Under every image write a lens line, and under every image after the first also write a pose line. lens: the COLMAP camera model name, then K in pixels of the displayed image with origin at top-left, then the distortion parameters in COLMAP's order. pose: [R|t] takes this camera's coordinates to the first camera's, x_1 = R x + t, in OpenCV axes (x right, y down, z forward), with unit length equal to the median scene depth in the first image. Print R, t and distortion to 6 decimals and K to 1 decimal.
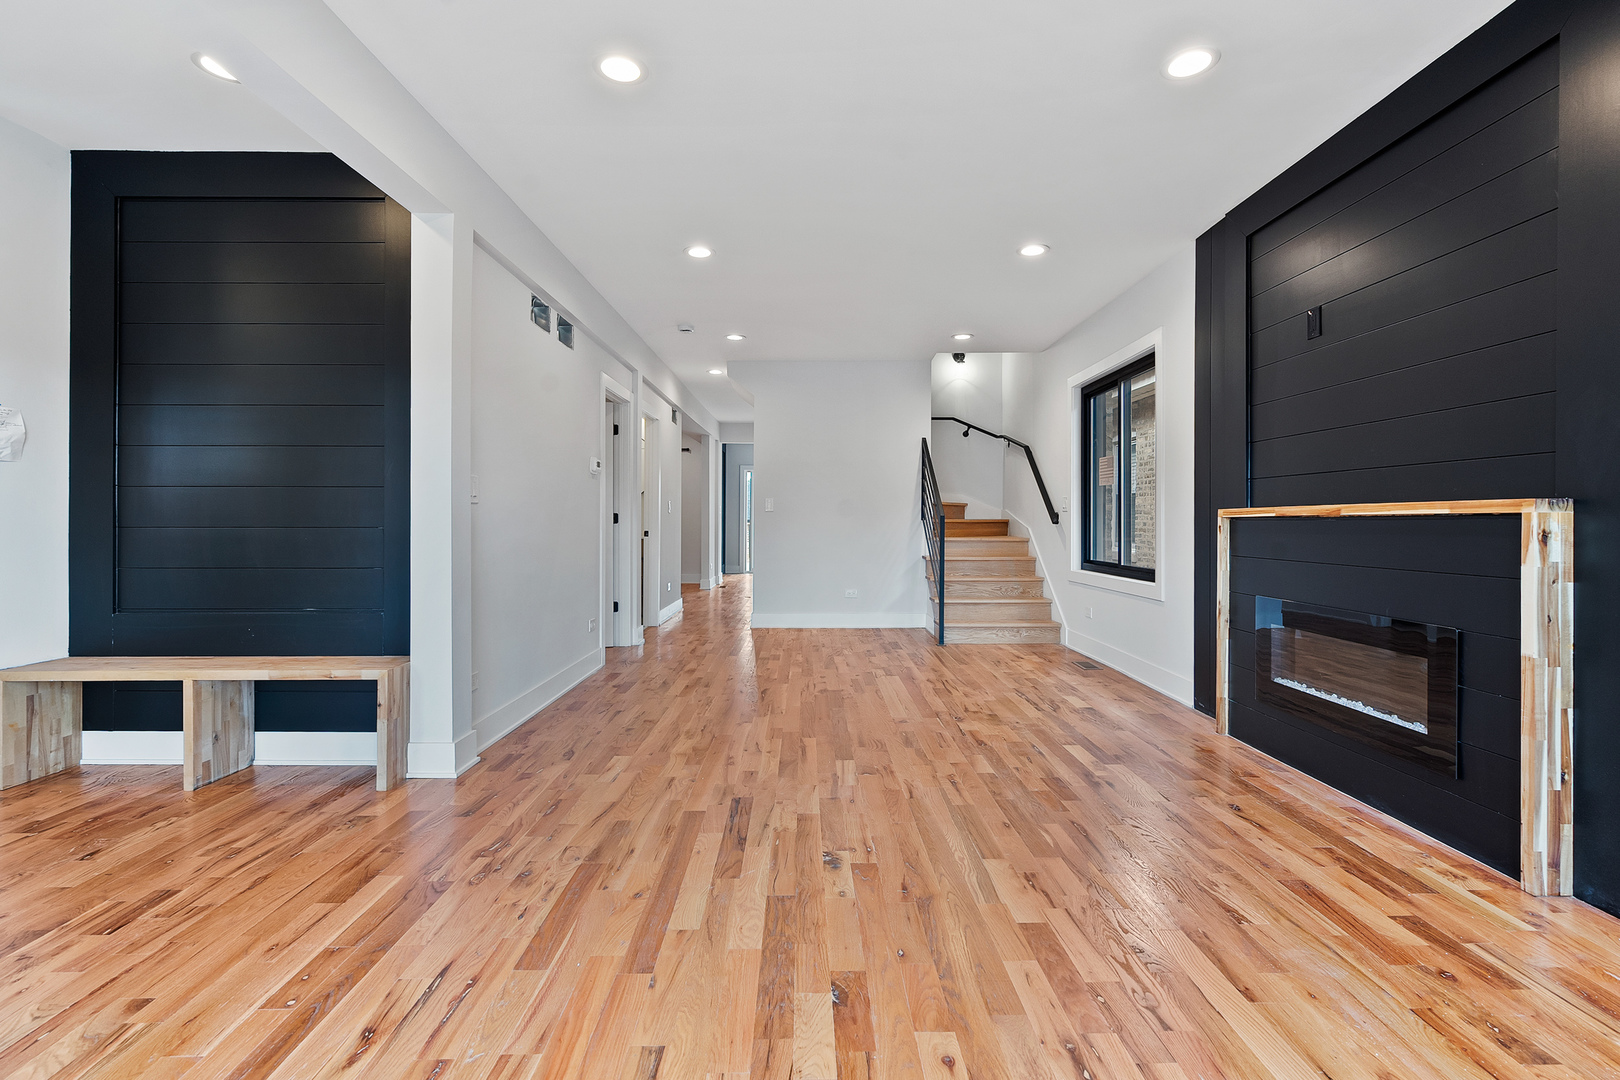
lens RADIAL K [[714.1, 0, 800.2], [0, 714.1, 523.1], [0, 0, 1]] dist [-0.002552, 0.000622]
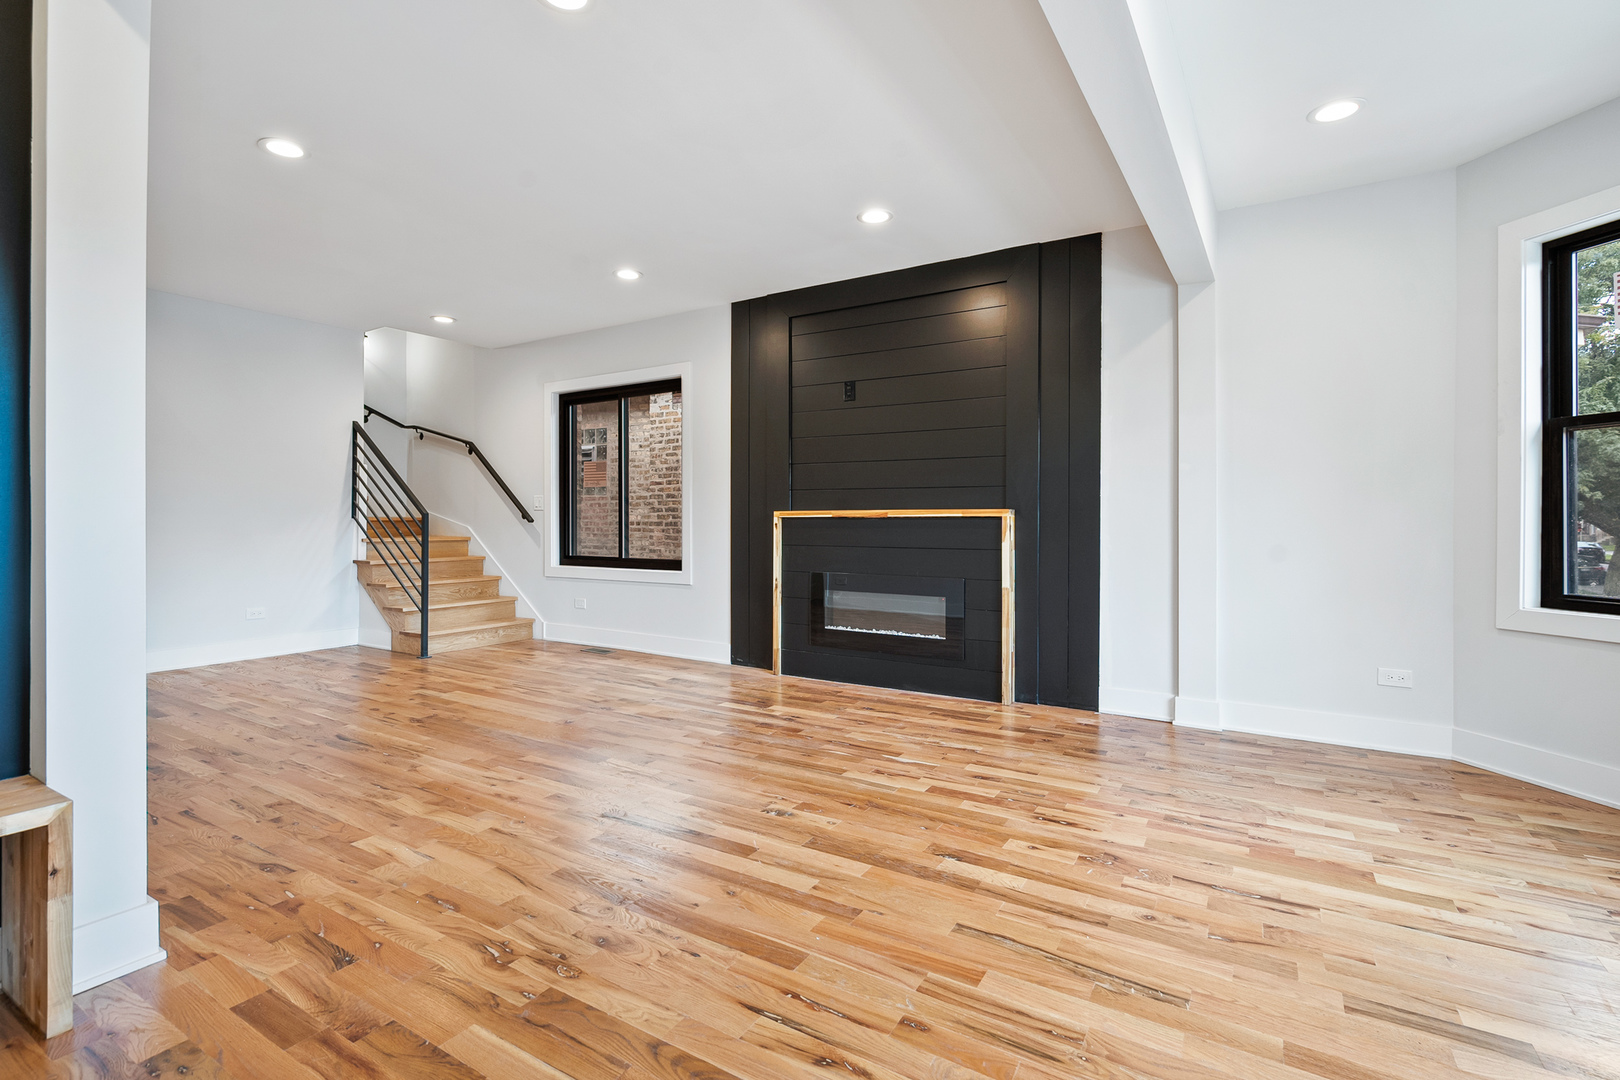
lens RADIAL K [[745.5, 0, 764.6], [0, 745.5, 523.4], [0, 0, 1]] dist [-0.002660, 0.000606]
pose [[0.562390, -0.004709, 0.826859, -0.829069], [0.001880, 0.999988, 0.004416, -0.003808], [-0.826870, -0.000929, 0.562392, 0.286893]]
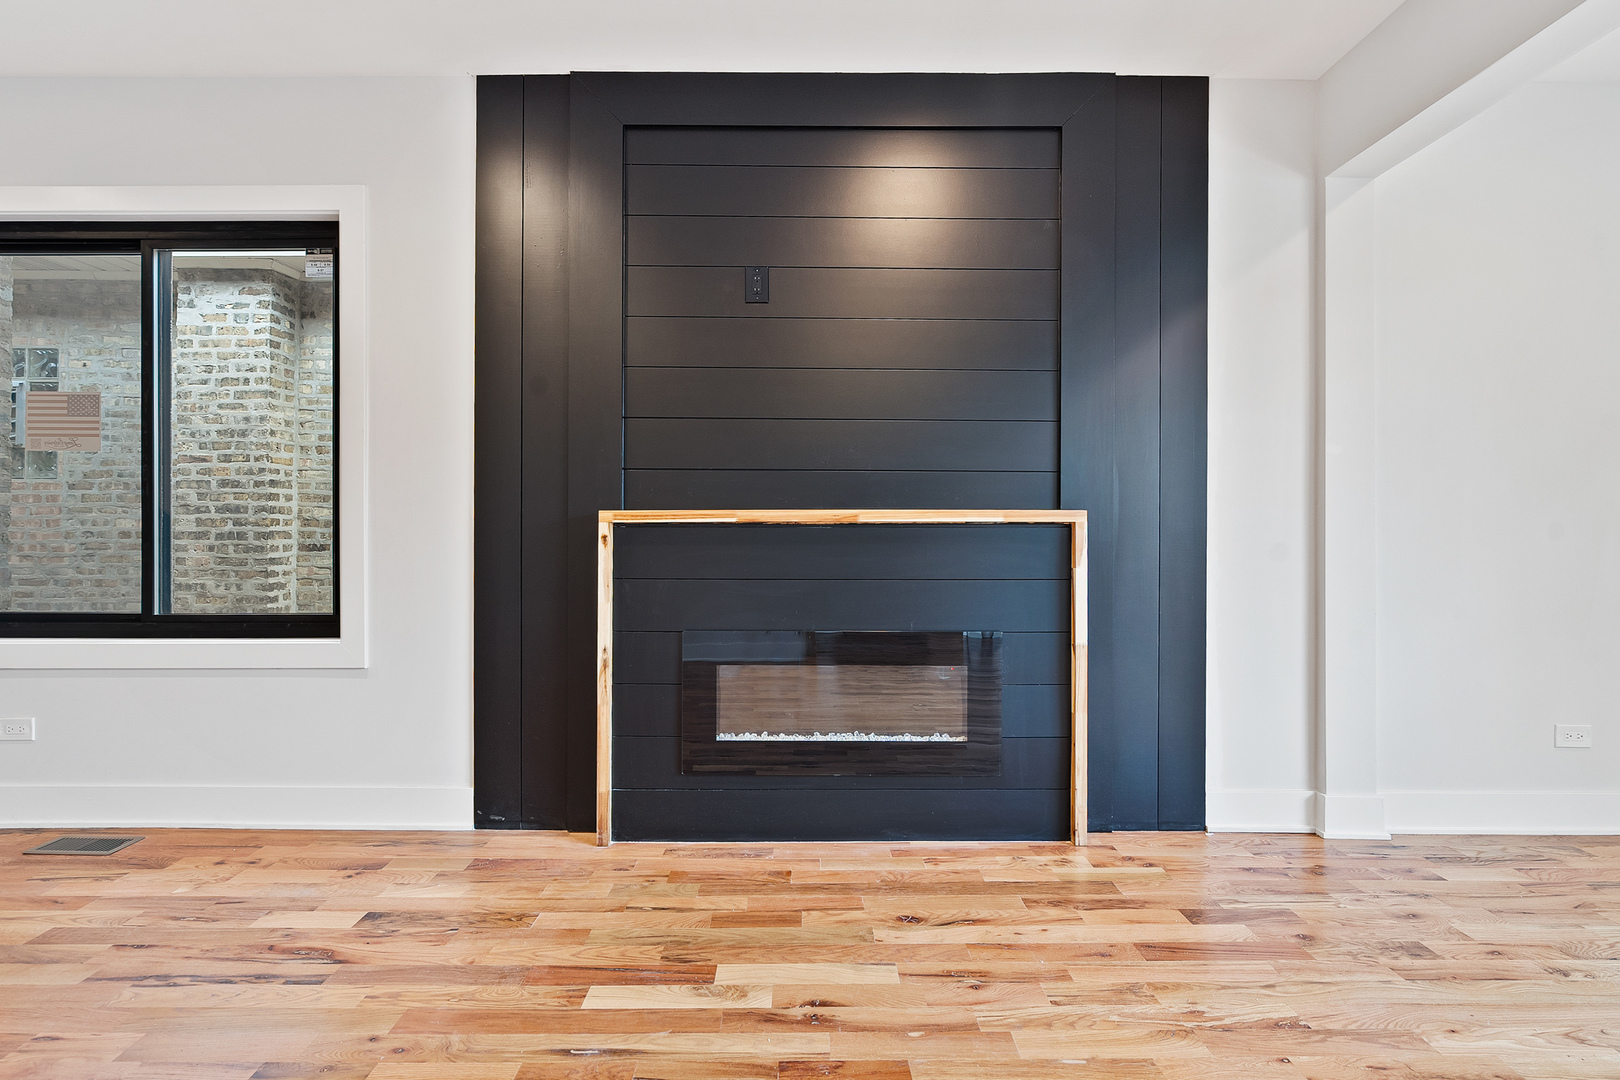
lens RADIAL K [[757.6, 0, 789.9], [0, 757.6, 529.5], [0, 0, 1]] dist [-0.002225, 0.000186]
pose [[-0.004593, -0.001904, 0.999988, -0.168464], [0.001139, 0.999998, 0.001909, -0.003966], [-0.999989, 0.001148, -0.004591, 1.125130]]
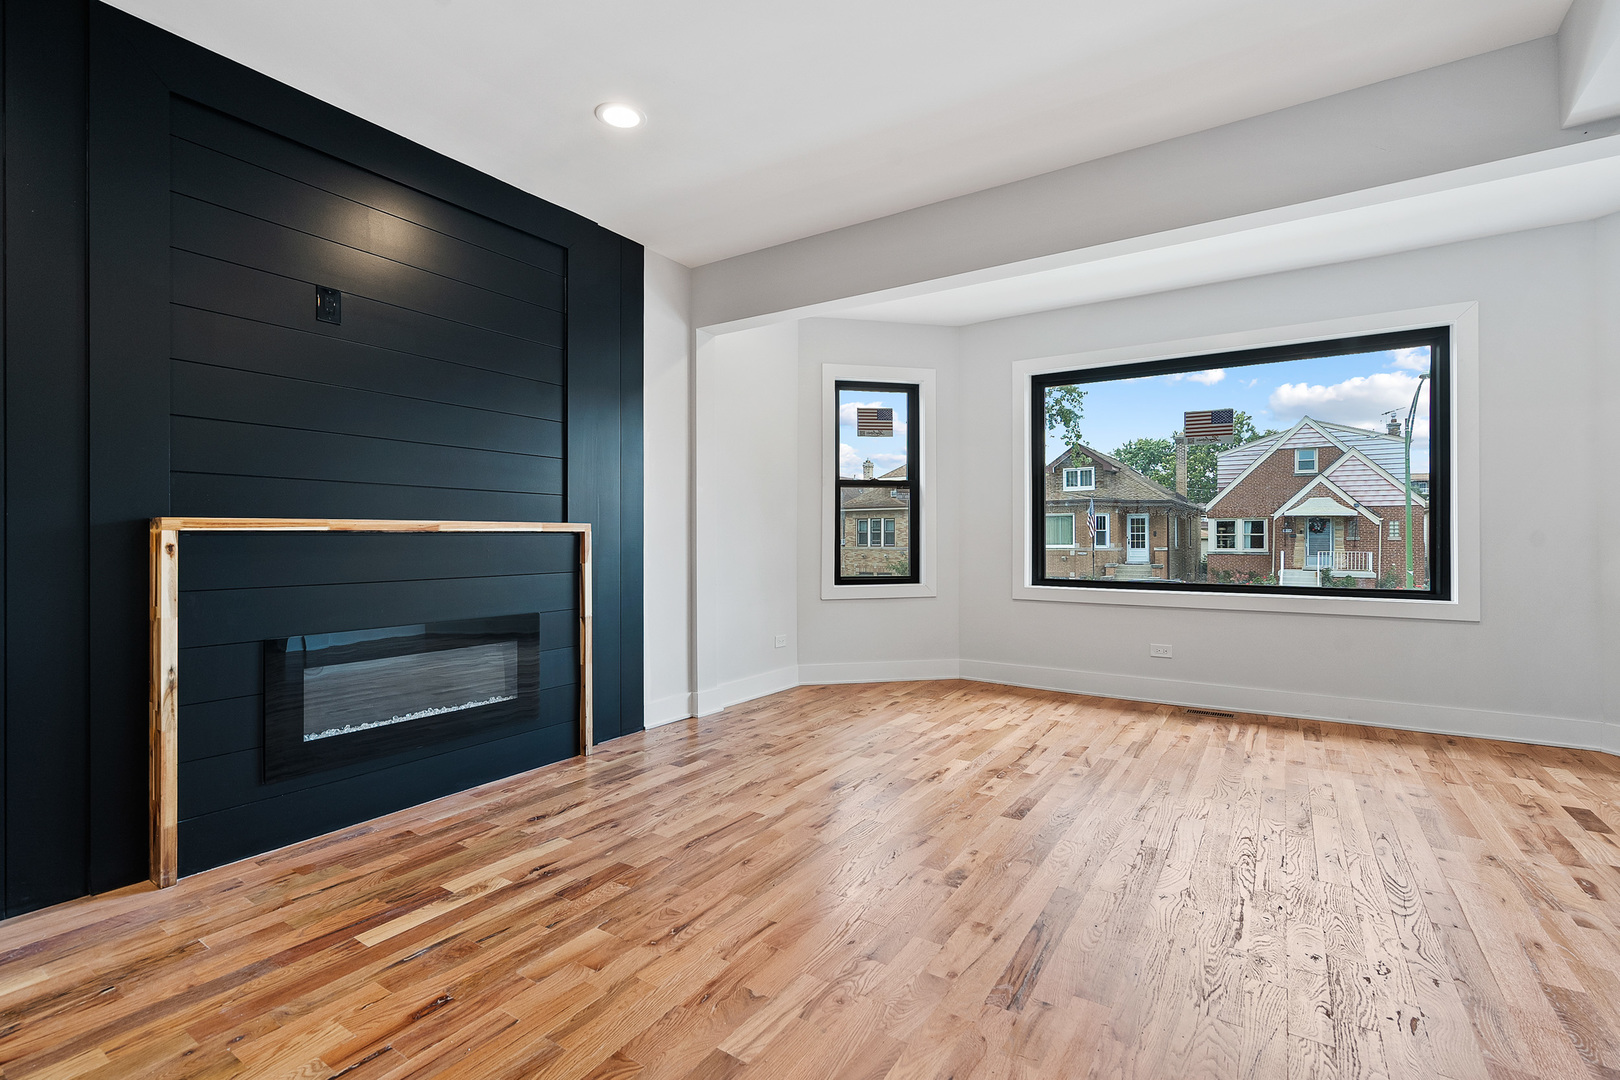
lens RADIAL K [[763.6, 0, 802.8], [0, 763.6, 542.0], [0, 0, 1]] dist [-0.001575, 0.000009]
pose [[-0.840053, -0.003082, 0.542496, -0.297596], [0.001925, 0.999961, 0.008663, -0.003501], [-0.542501, 0.008321, -0.840014, 1.703085]]
